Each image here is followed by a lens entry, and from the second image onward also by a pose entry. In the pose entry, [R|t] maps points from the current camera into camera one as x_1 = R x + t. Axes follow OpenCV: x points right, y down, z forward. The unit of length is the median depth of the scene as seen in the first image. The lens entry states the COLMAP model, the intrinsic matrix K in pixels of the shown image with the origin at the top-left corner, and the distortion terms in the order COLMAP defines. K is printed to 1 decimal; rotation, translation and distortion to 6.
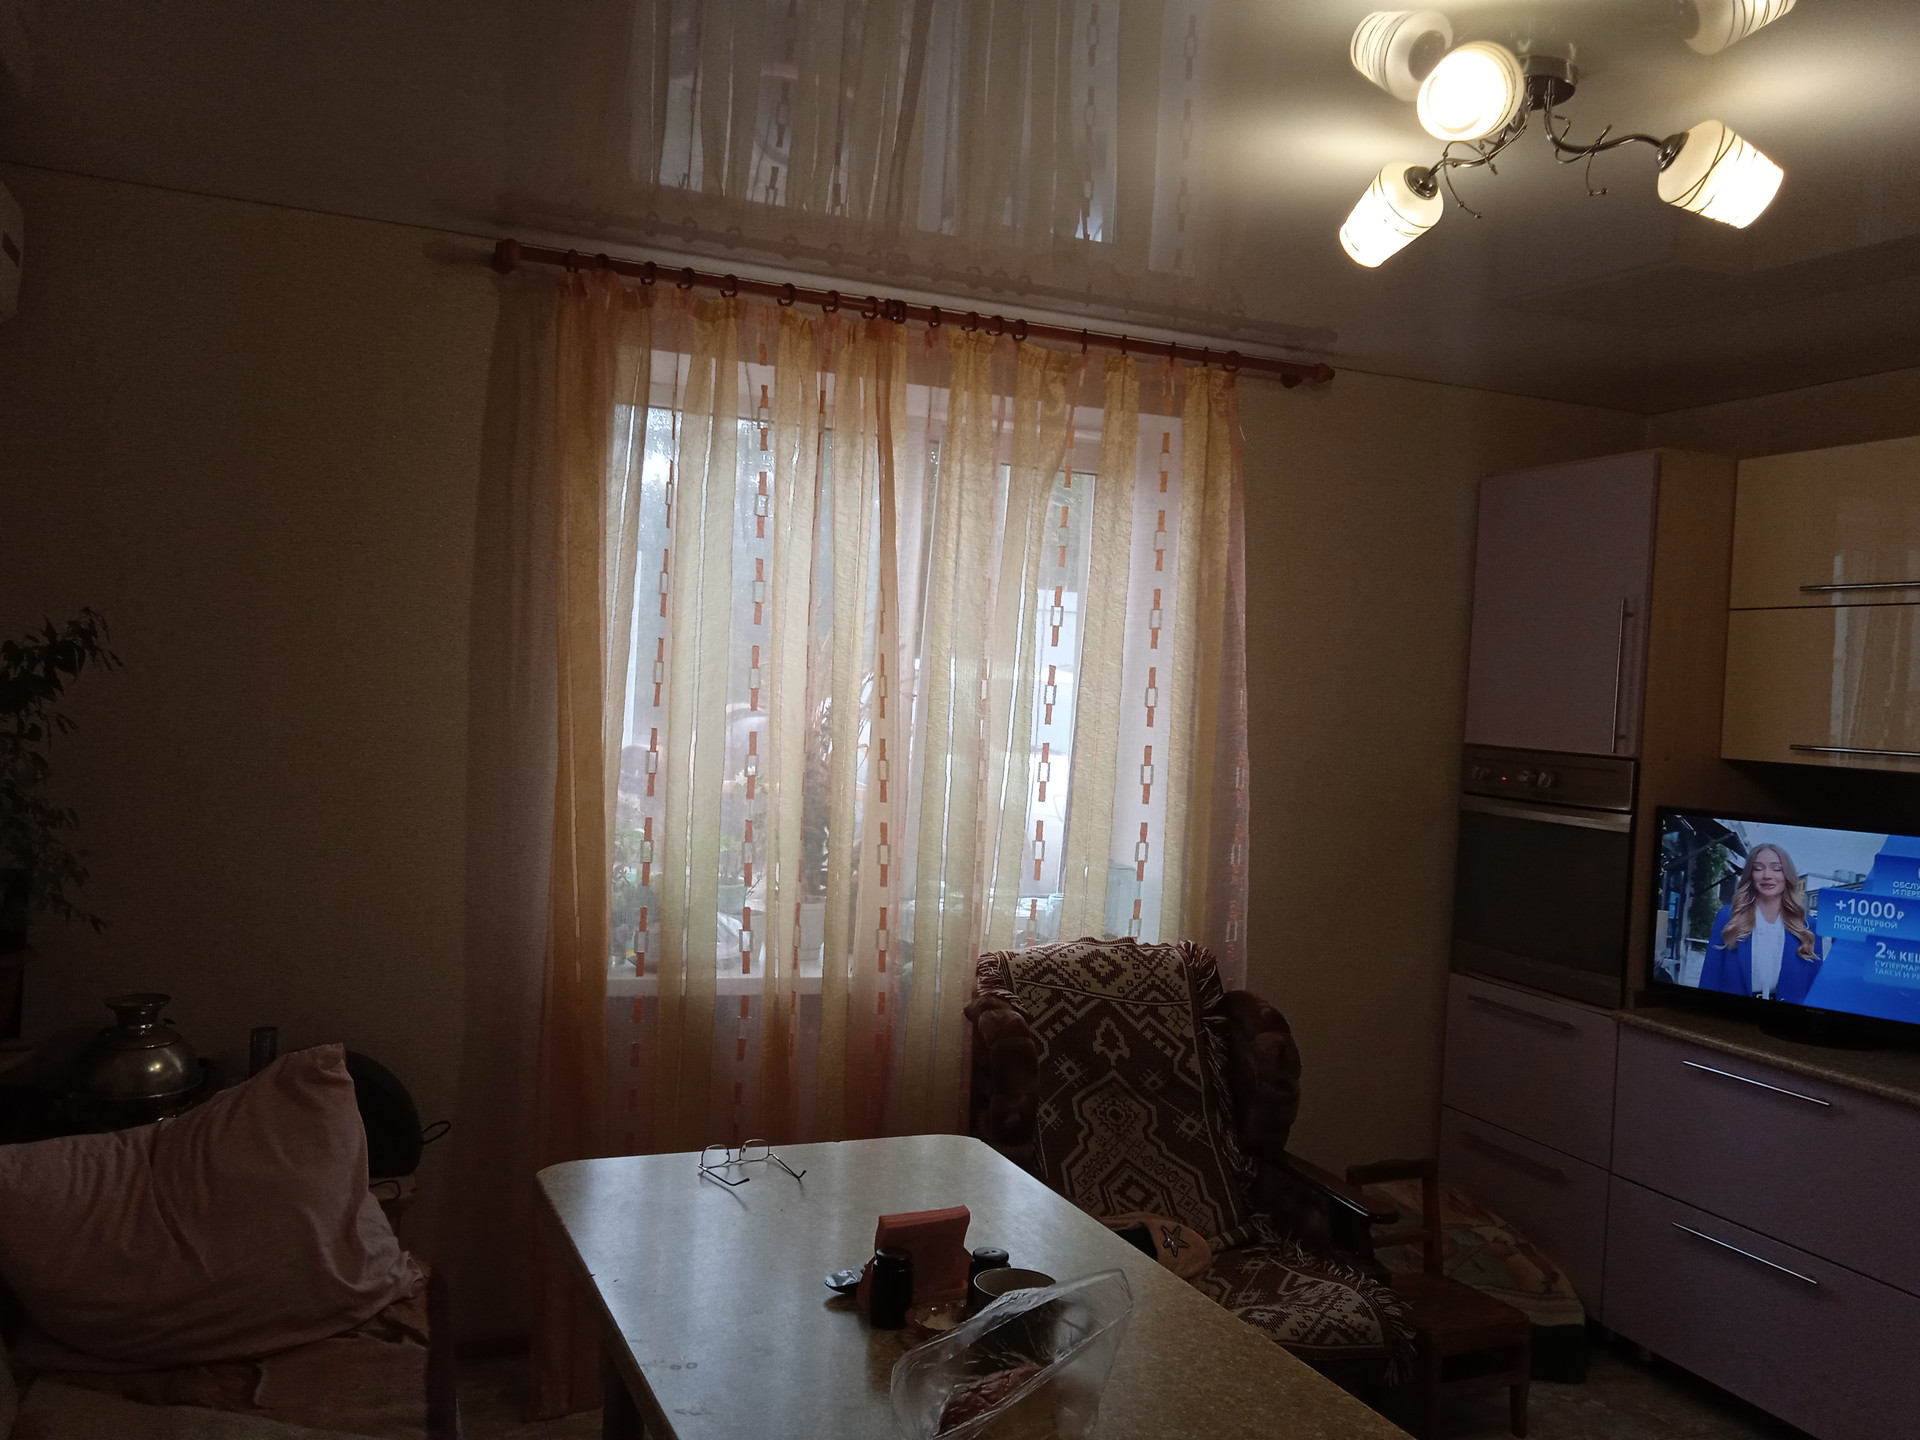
lens RADIAL K [[1594.2, 0, 944.3], [0, 1594.2, 722.5], [0, 0, 1]] dist [0.047711, -0.041123]
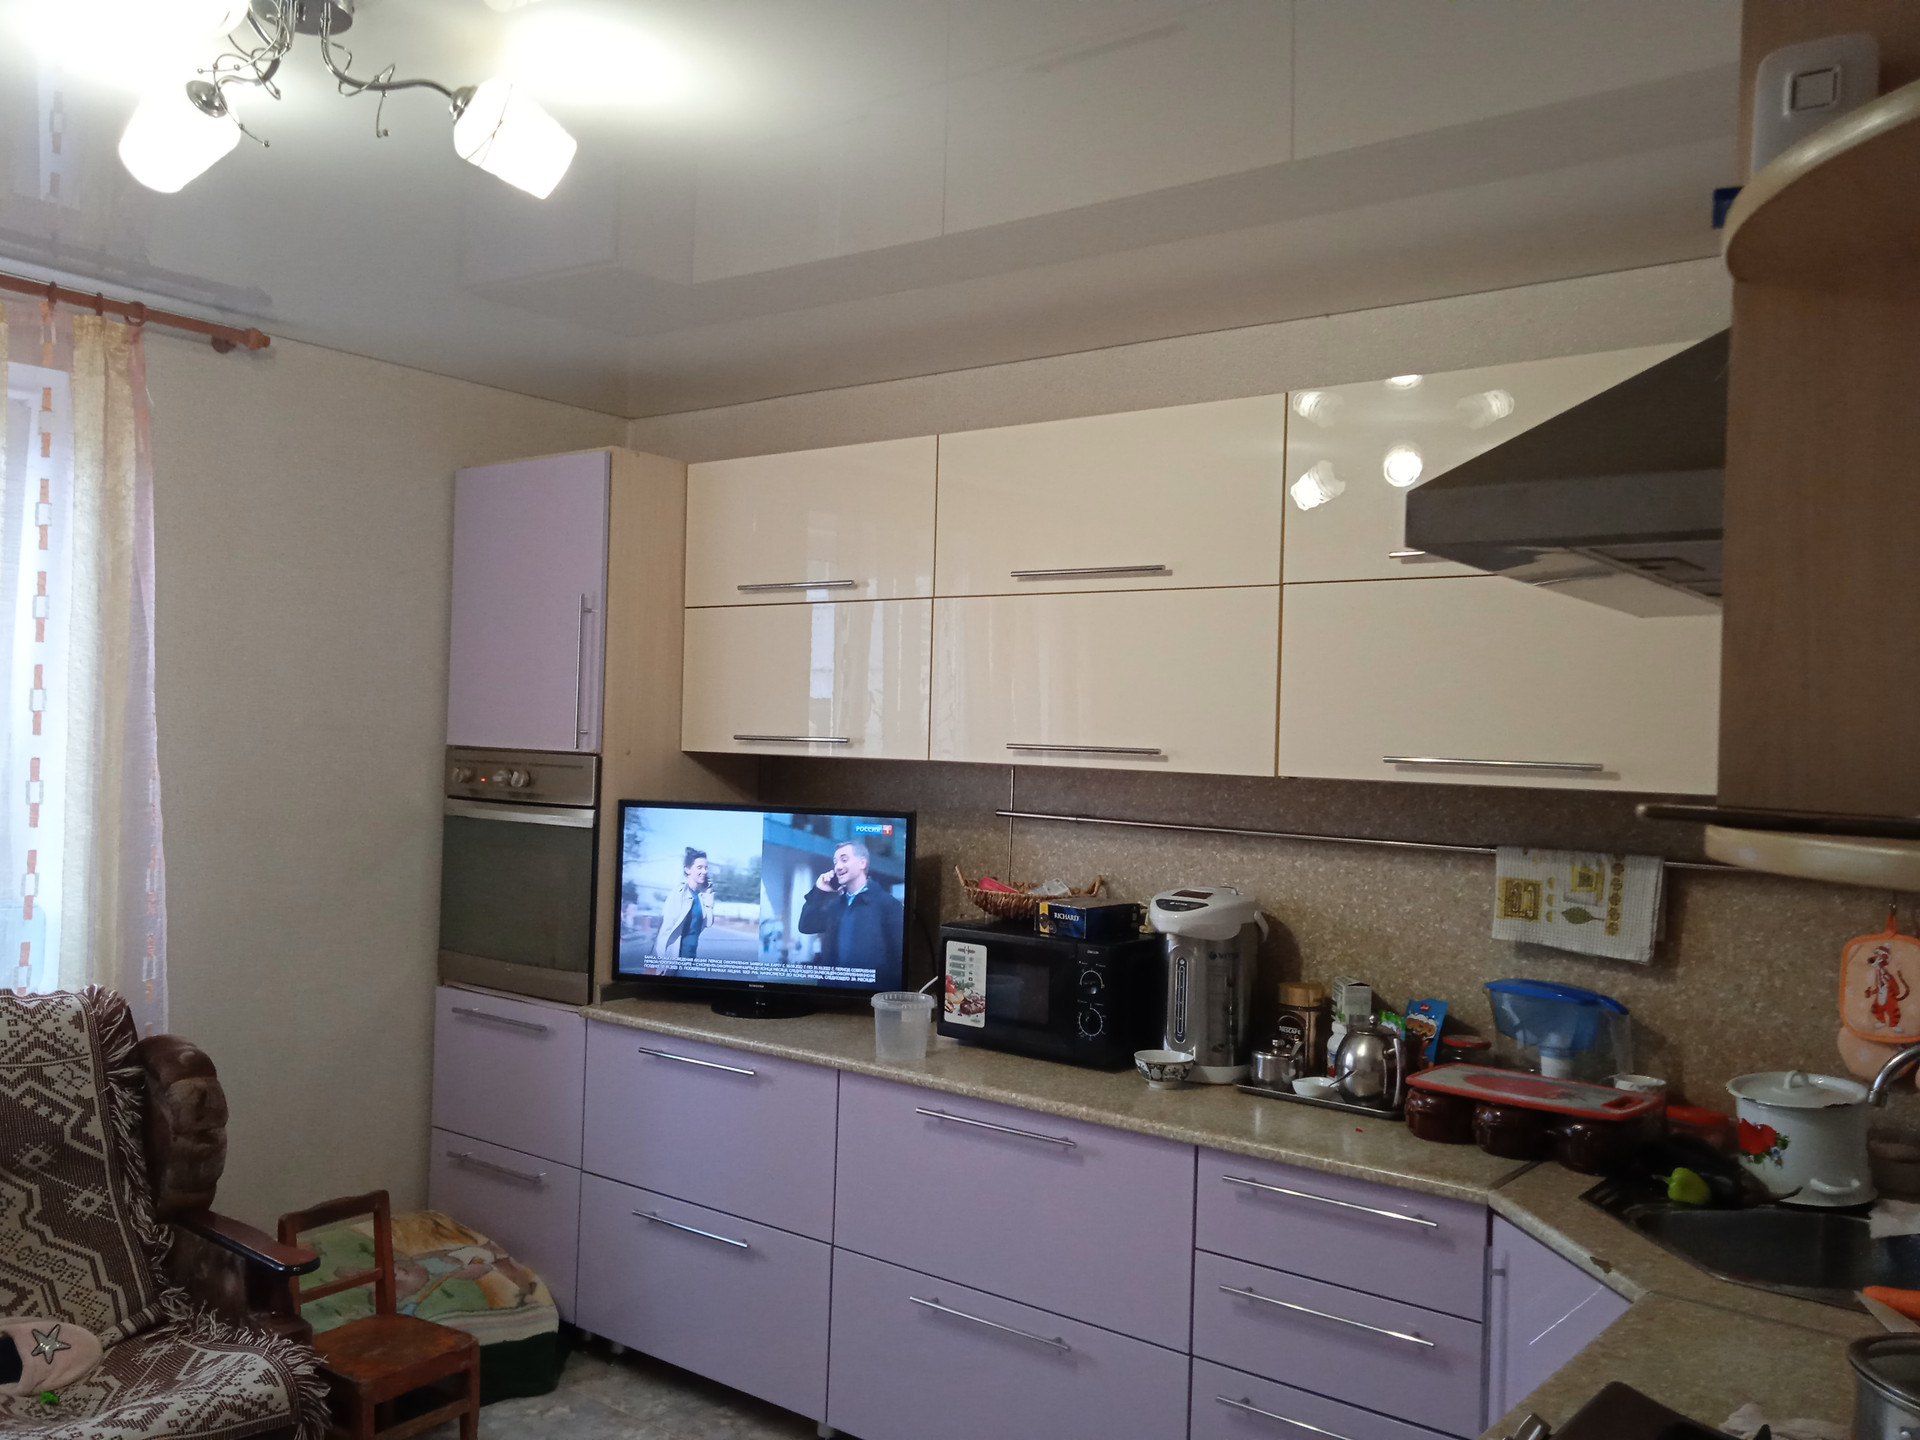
lens RADIAL K [[1594.2, 0, 956.2], [0, 1594.2, 722.2], [0, 0, 1]] dist [0.047711, -0.041123]
pose [[0.866757, -0.022950, 0.498202, 0.129986], [0.028346, 0.999593, -0.003269, 0.012818], [-0.497924, 0.016956, 0.867055, 0.021431]]
